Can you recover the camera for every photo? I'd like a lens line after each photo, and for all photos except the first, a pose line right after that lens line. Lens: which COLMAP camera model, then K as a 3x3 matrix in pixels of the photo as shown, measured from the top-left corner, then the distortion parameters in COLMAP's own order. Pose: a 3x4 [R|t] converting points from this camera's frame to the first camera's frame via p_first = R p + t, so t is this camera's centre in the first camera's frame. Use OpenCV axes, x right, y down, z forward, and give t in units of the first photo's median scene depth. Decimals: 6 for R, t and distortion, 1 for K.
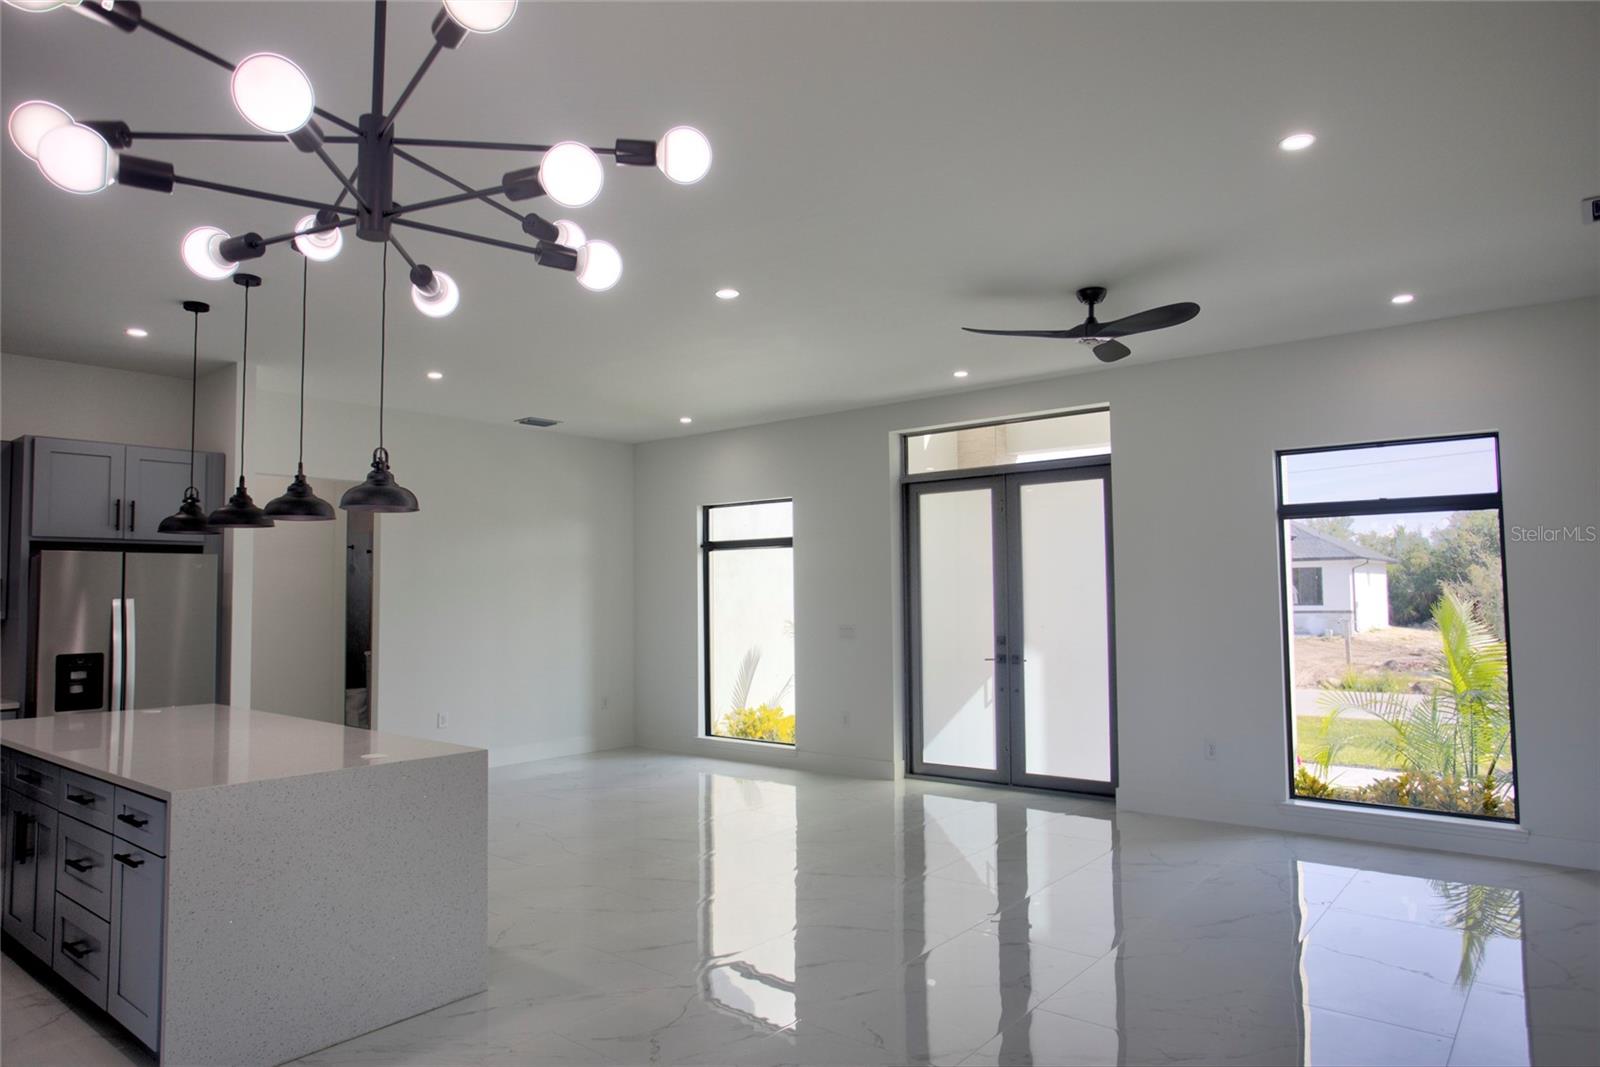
lens RADIAL K [[991.7, 0, 791.1], [0, 991.7, 538.6], [0, 0, 1]] dist [-0.056191, 0.046779]
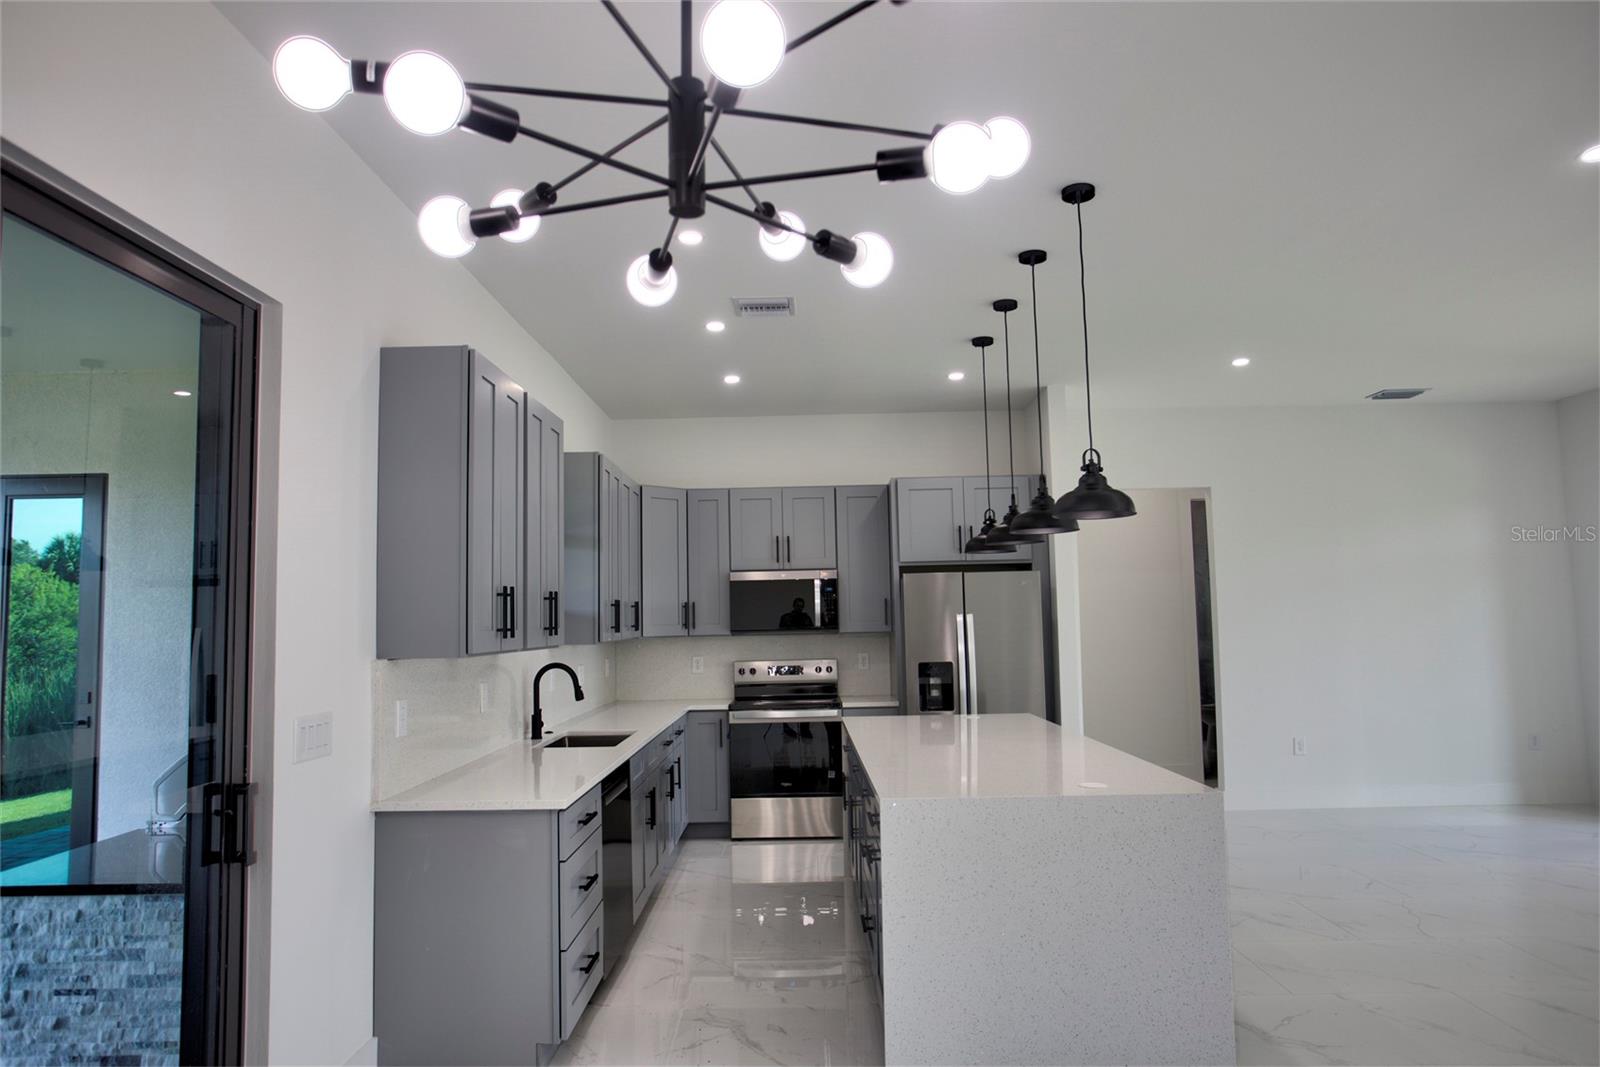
lens RADIAL K [[991.7, 0, 791.1], [0, 991.7, 538.6], [0, 0, 1]] dist [-0.056191, 0.046779]
pose [[0.627220, -0.065757, -0.776061, 0.060868], [0.057620, 0.997617, -0.037961, 0.005399], [0.776708, -0.020907, 0.629514, 0.101516]]
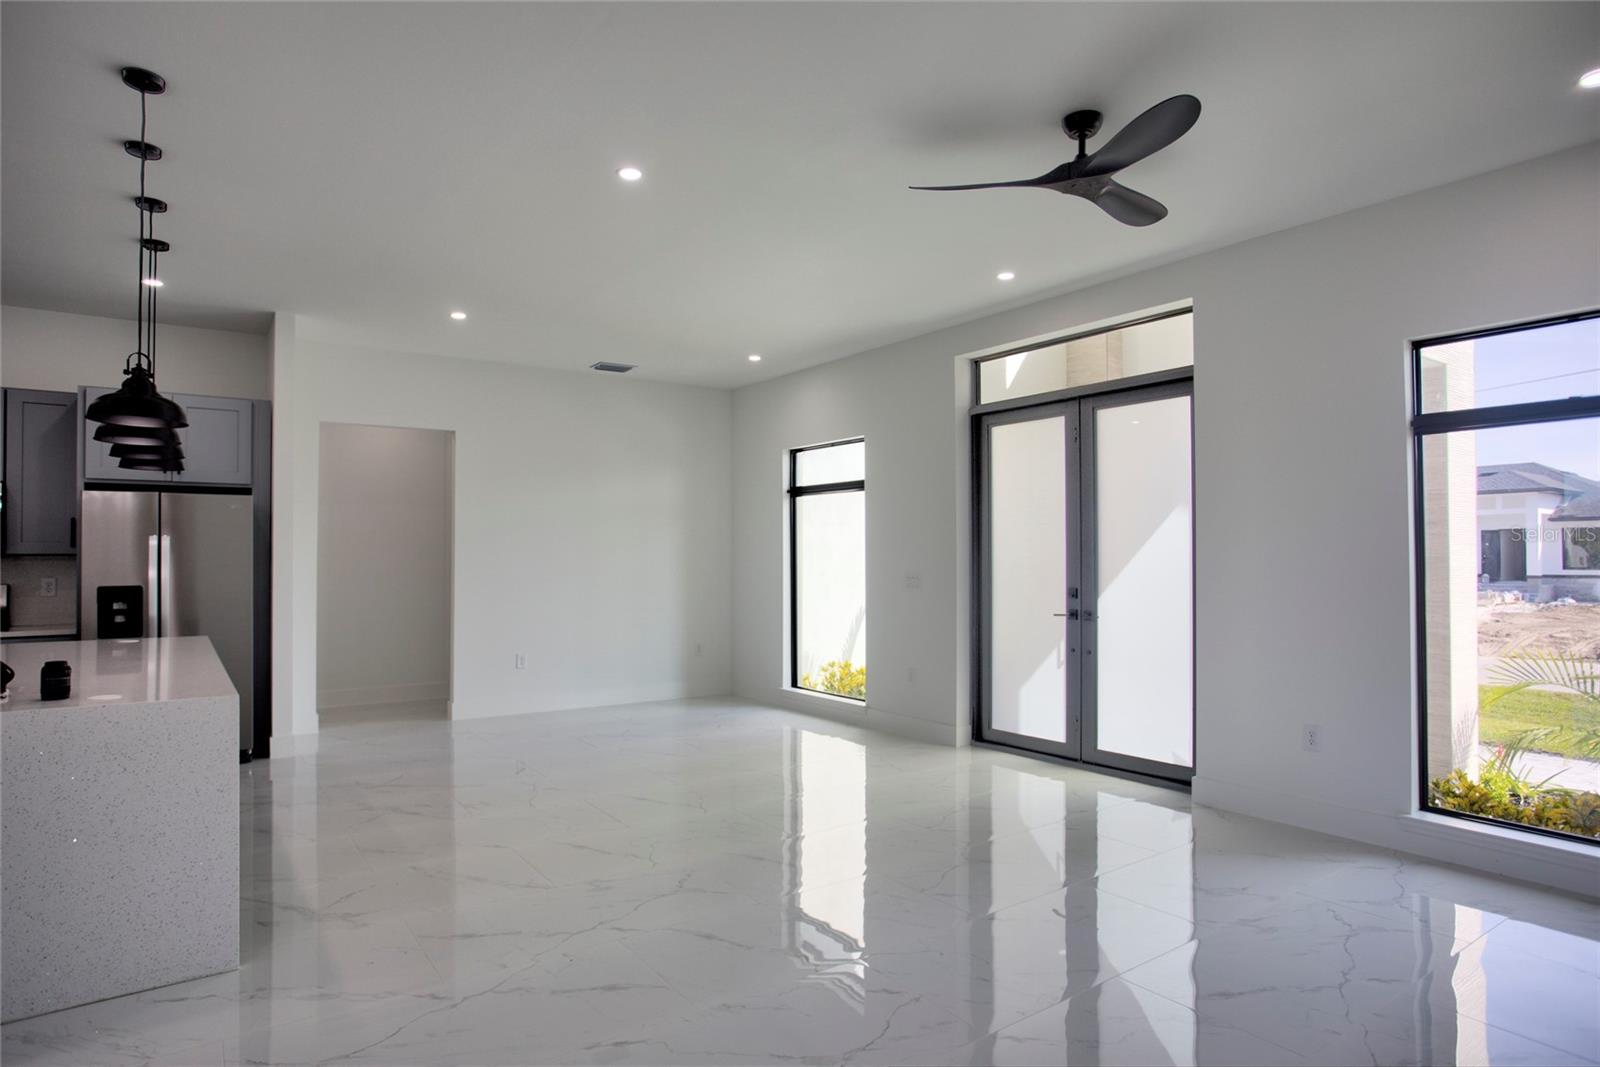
lens RADIAL K [[900.5, 0, 795.9], [0, 900.5, 542.3], [0, 0, 1]] dist [-0.053847, 0.032461]
pose [[0.964069, 0.004316, -0.265617, 0.189190], [0.007055, 0.999099, 0.041843, 0.025509], [0.265559, -0.042214, 0.963170, 0.195834]]
